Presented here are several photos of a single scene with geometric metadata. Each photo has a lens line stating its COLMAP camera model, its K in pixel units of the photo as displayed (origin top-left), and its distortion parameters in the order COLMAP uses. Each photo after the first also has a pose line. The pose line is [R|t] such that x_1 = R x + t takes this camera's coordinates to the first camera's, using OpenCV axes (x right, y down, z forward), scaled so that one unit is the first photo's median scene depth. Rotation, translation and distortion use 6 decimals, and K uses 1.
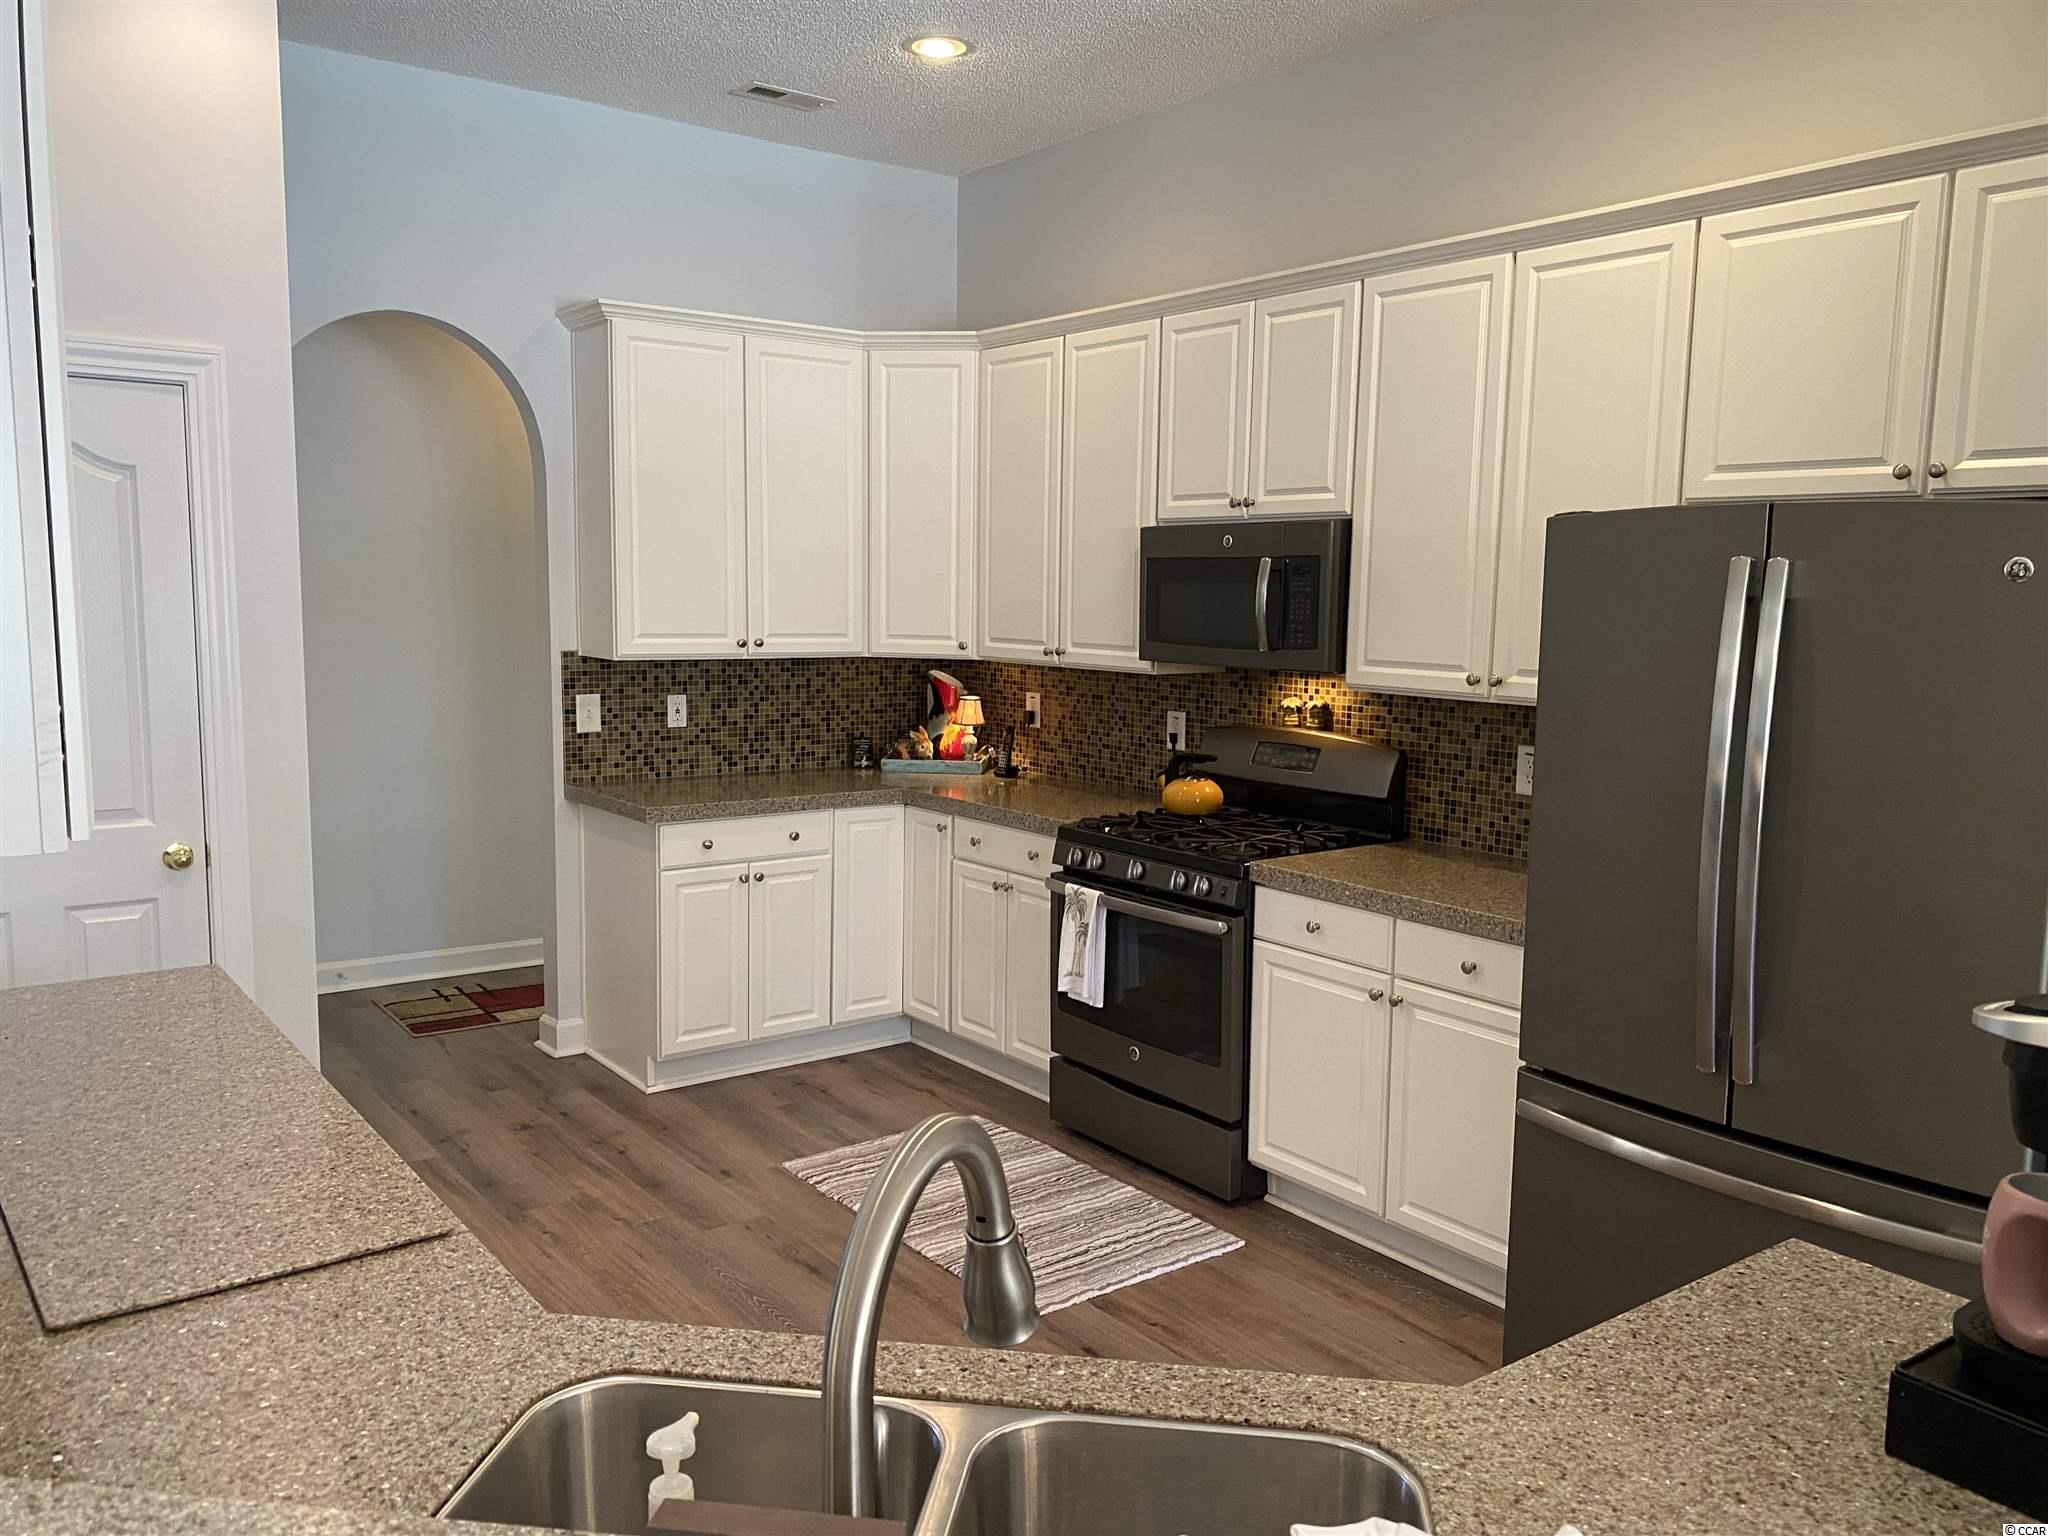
lens RADIAL K [[1567.4, 0, 986.9], [0, 1567.4, 775.8], [0, 0, 1]] dist [0.060378, -0.001838]
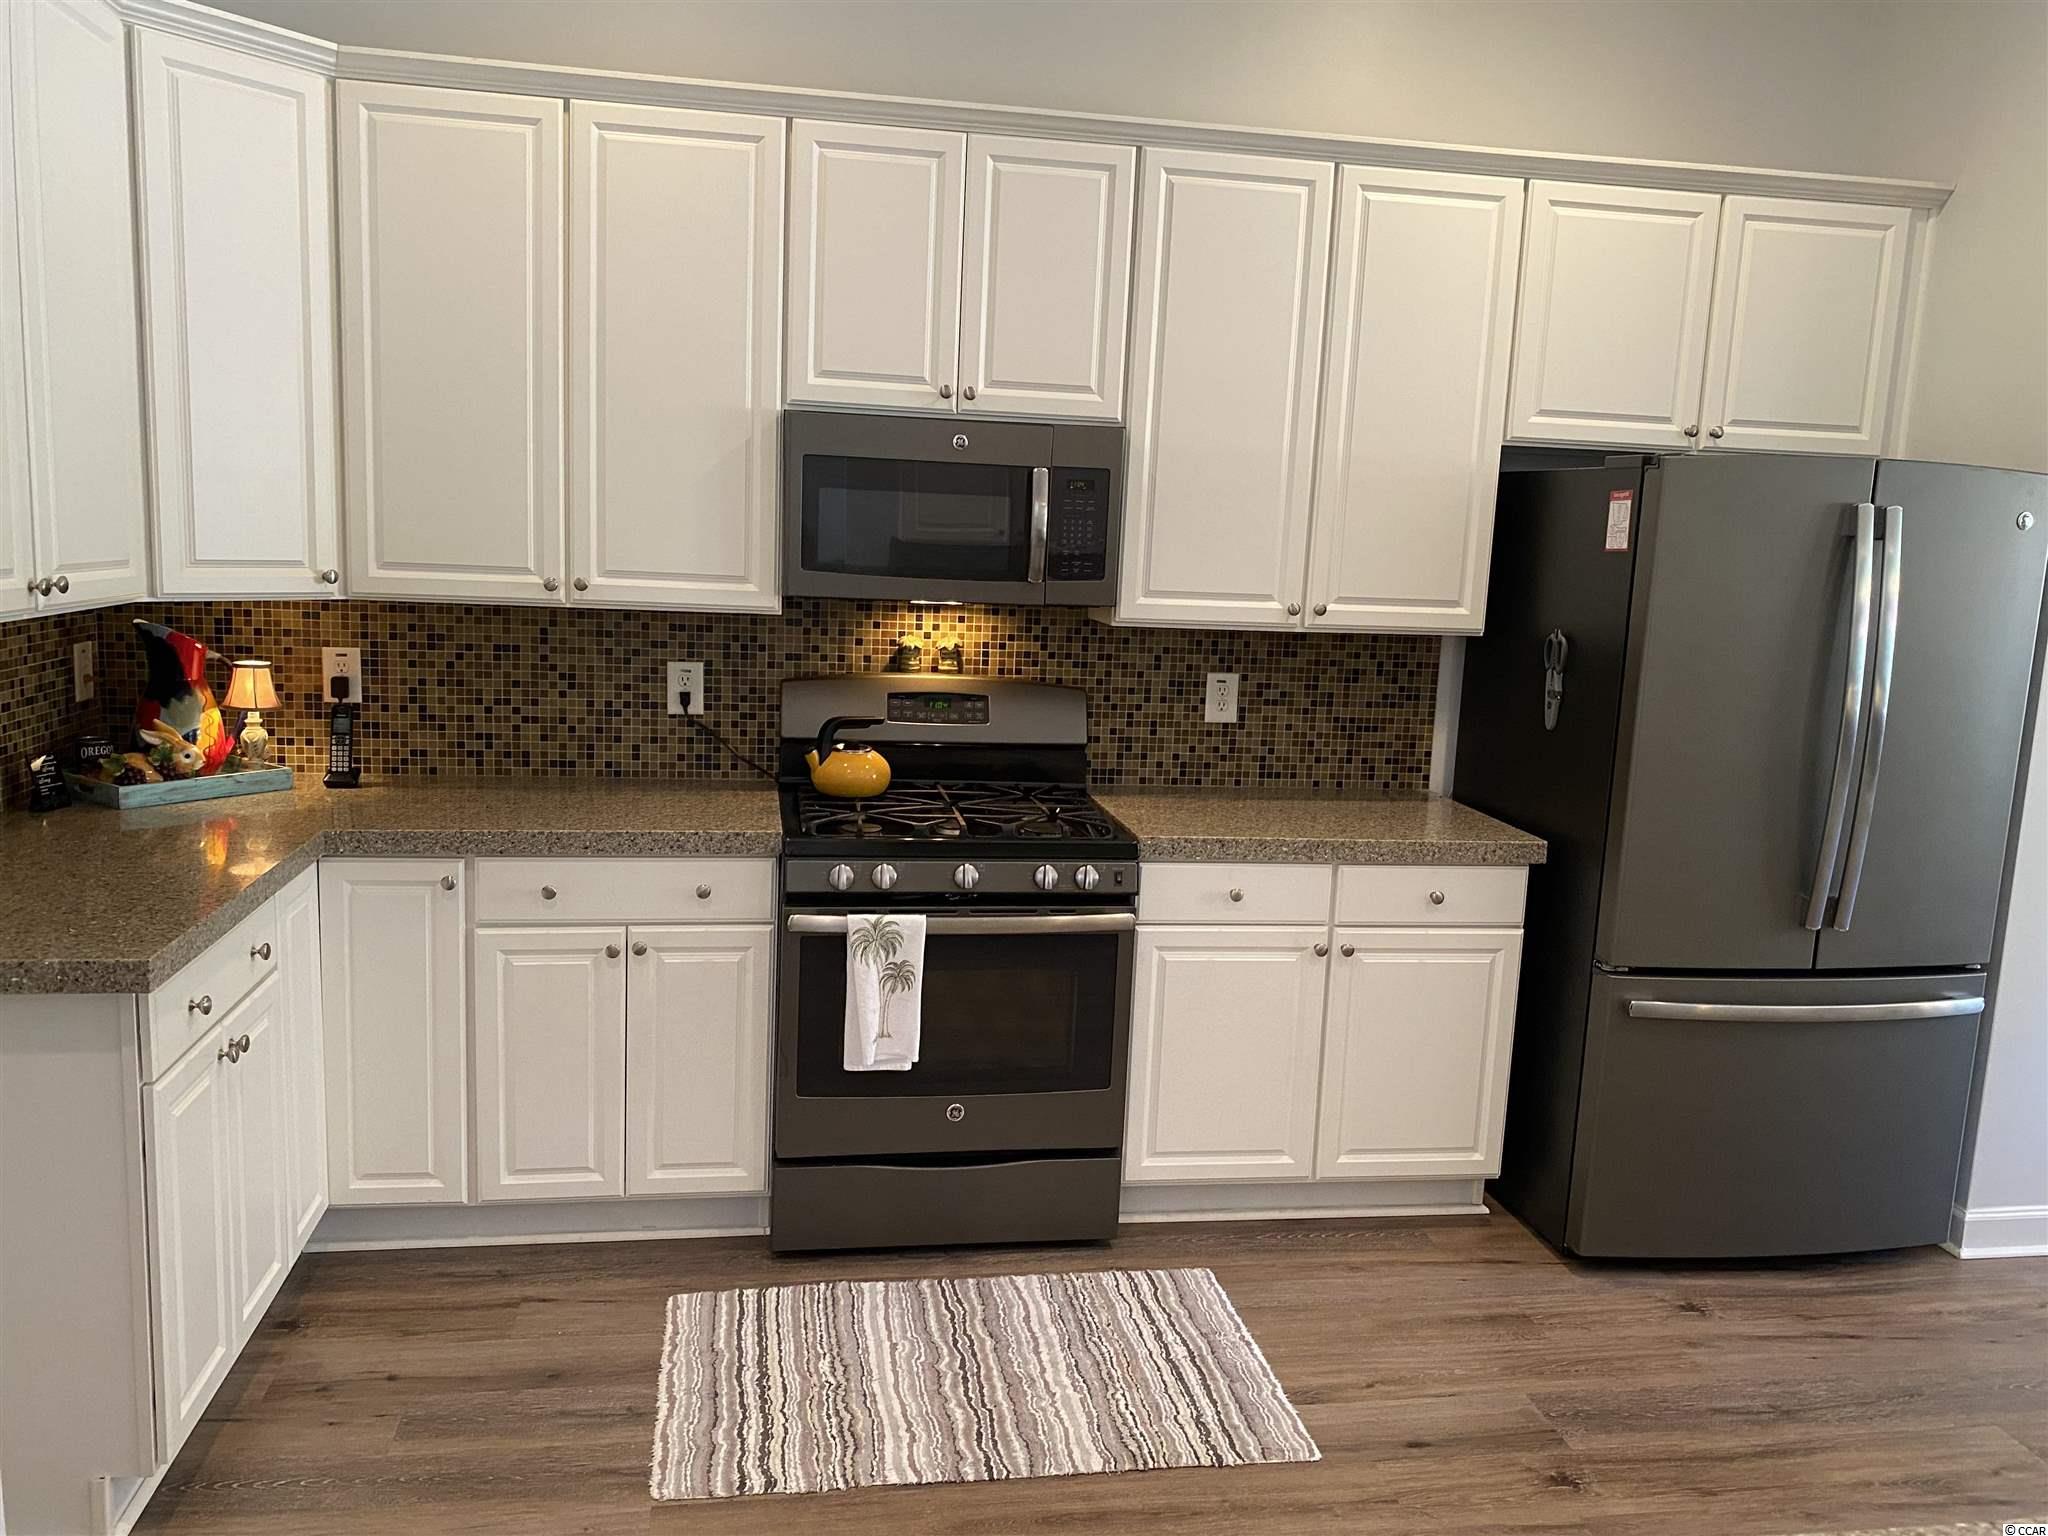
lens RADIAL K [[1599.2, 0, 1024.0], [0, 1599.2, 768.0], [0, 0, 1]] dist [0.159046, -0.291262]
pose [[0.447432, -0.133142, 0.884352, -0.527141], [0.074777, 0.990963, 0.111359, -0.070175], [-0.891187, 0.016304, 0.453344, 0.567230]]
